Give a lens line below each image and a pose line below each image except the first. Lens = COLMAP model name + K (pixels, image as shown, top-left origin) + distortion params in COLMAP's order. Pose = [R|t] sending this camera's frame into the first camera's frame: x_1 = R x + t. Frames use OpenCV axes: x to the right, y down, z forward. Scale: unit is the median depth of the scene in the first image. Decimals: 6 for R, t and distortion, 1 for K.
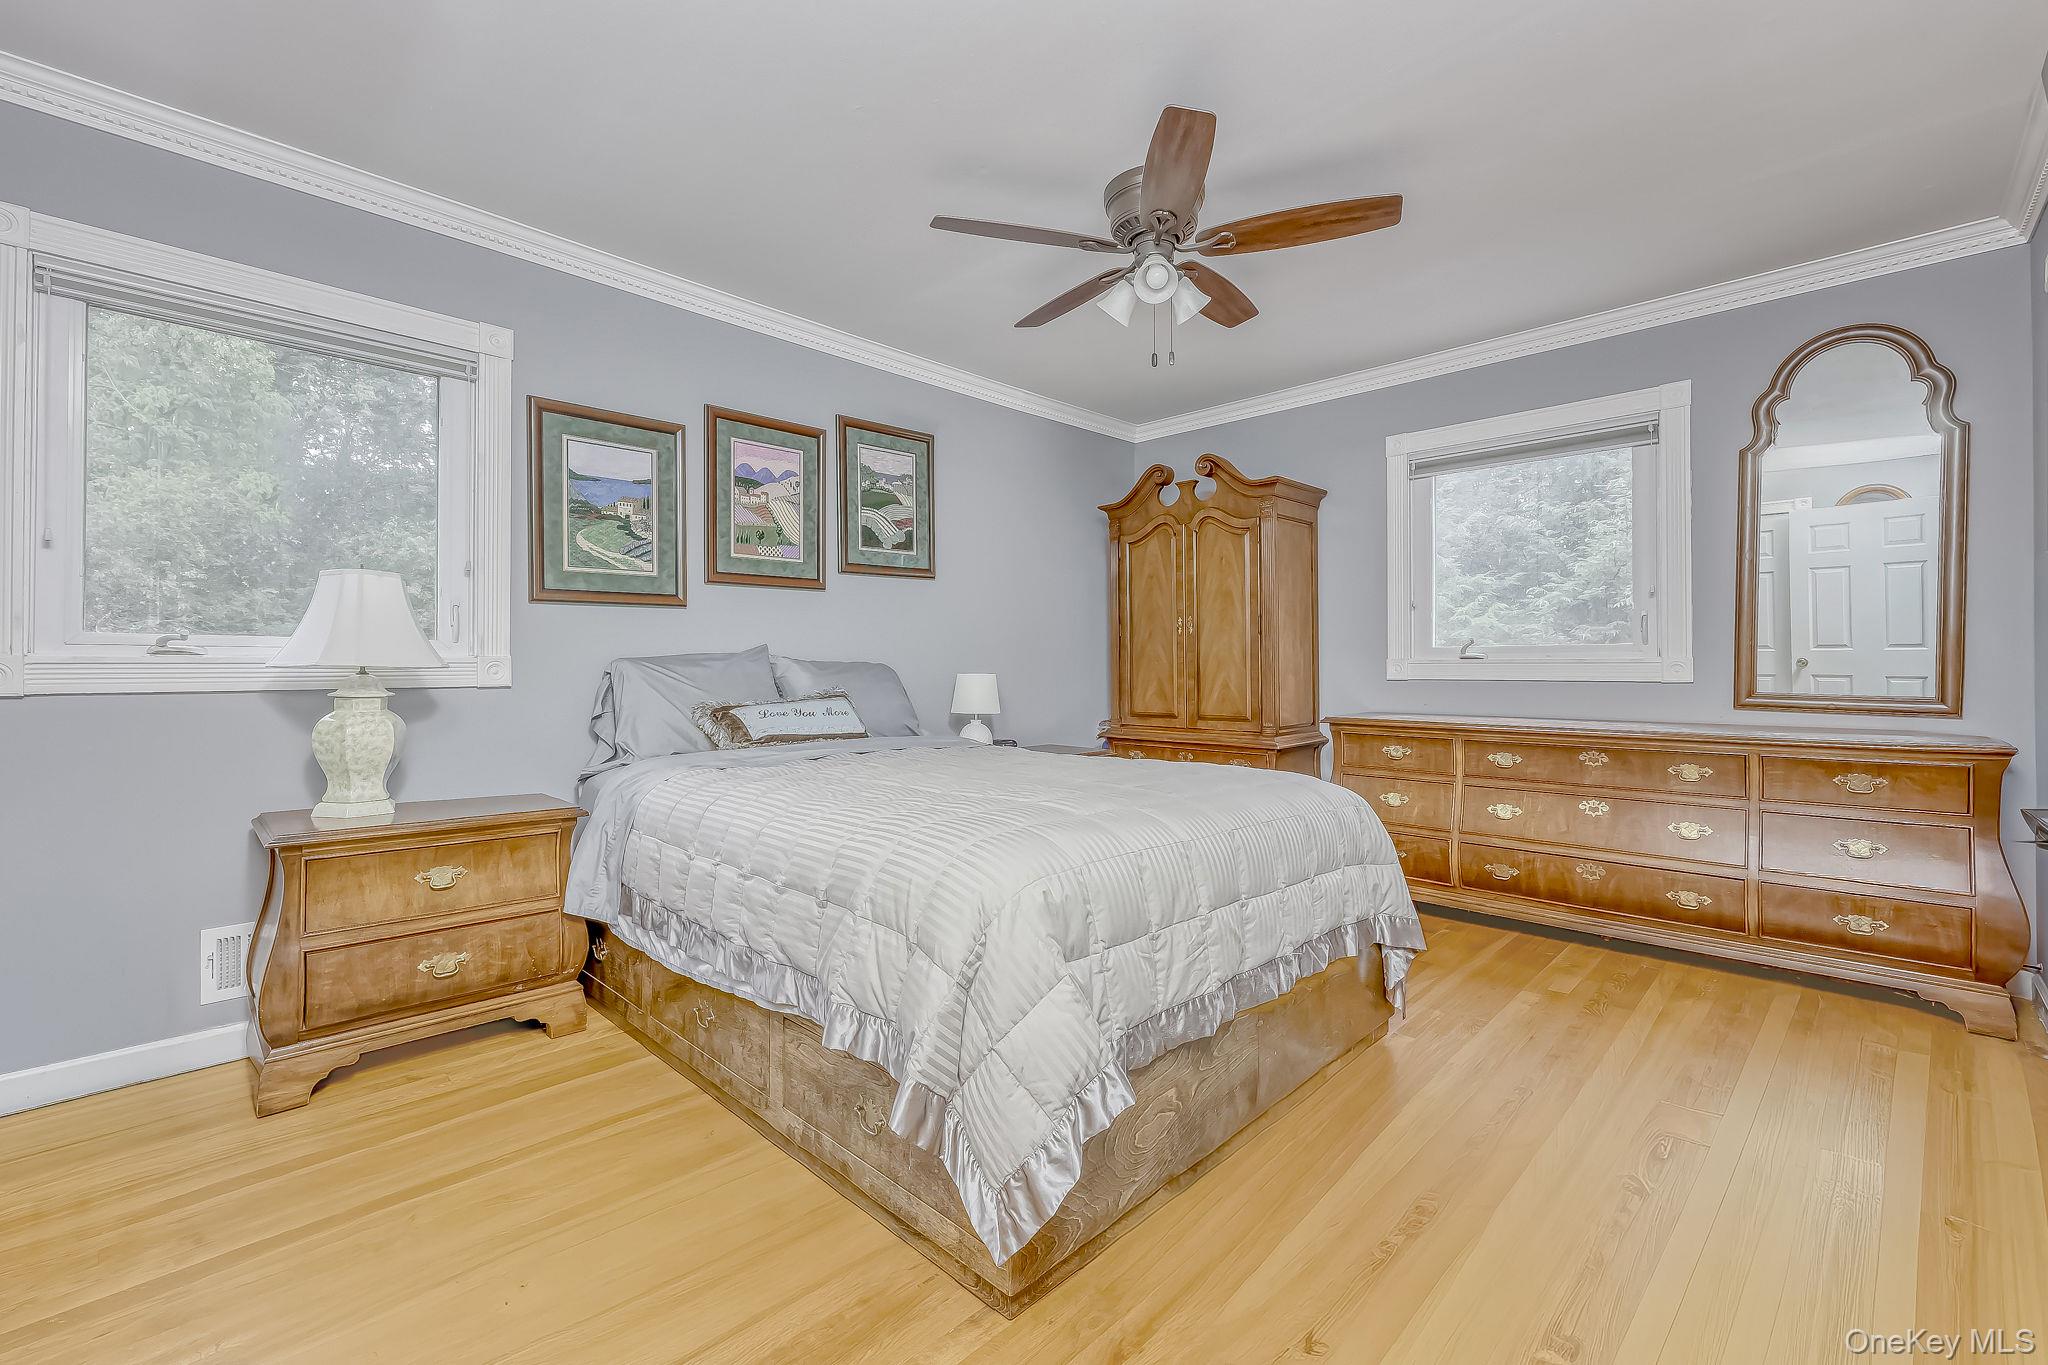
lens RADIAL K [[860.1, 0, 1024.2], [0, 860.1, 669.5], [0, 0, 1]] dist [0.001278, 0.000768]
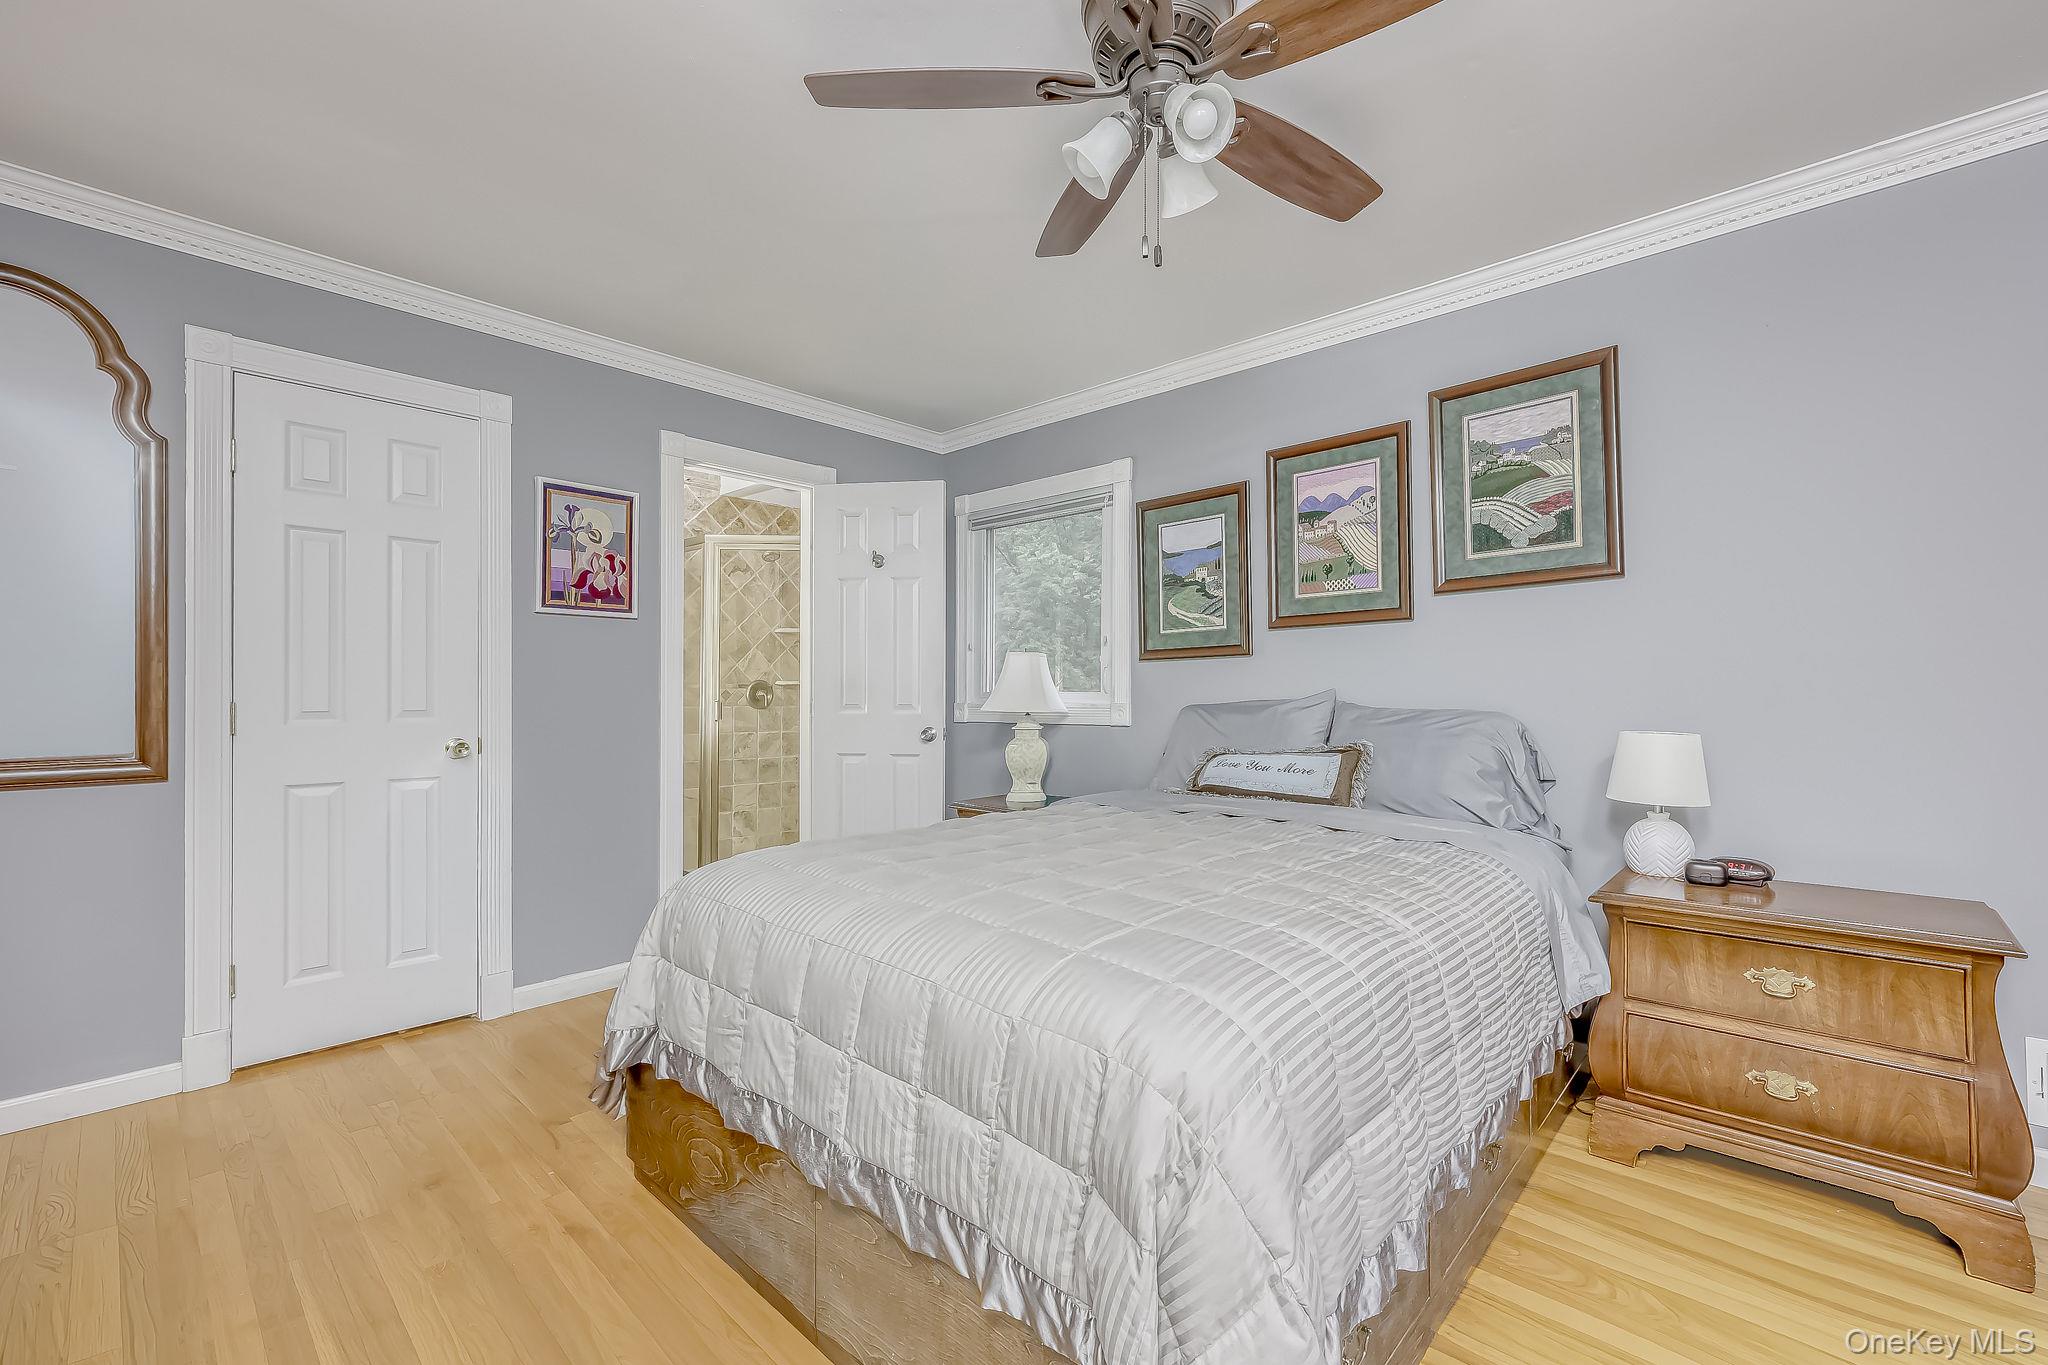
lens RADIAL K [[860.1, 0, 1032.5], [0, 860.1, 680.5], [0, 0, 1]] dist [0.001278, 0.000768]
pose [[0.022709, -0.018573, -0.999570, 0.601037], [-0.005761, 0.999808, -0.018709, -0.020451], [0.999726, 0.006184, 0.022598, 0.680169]]
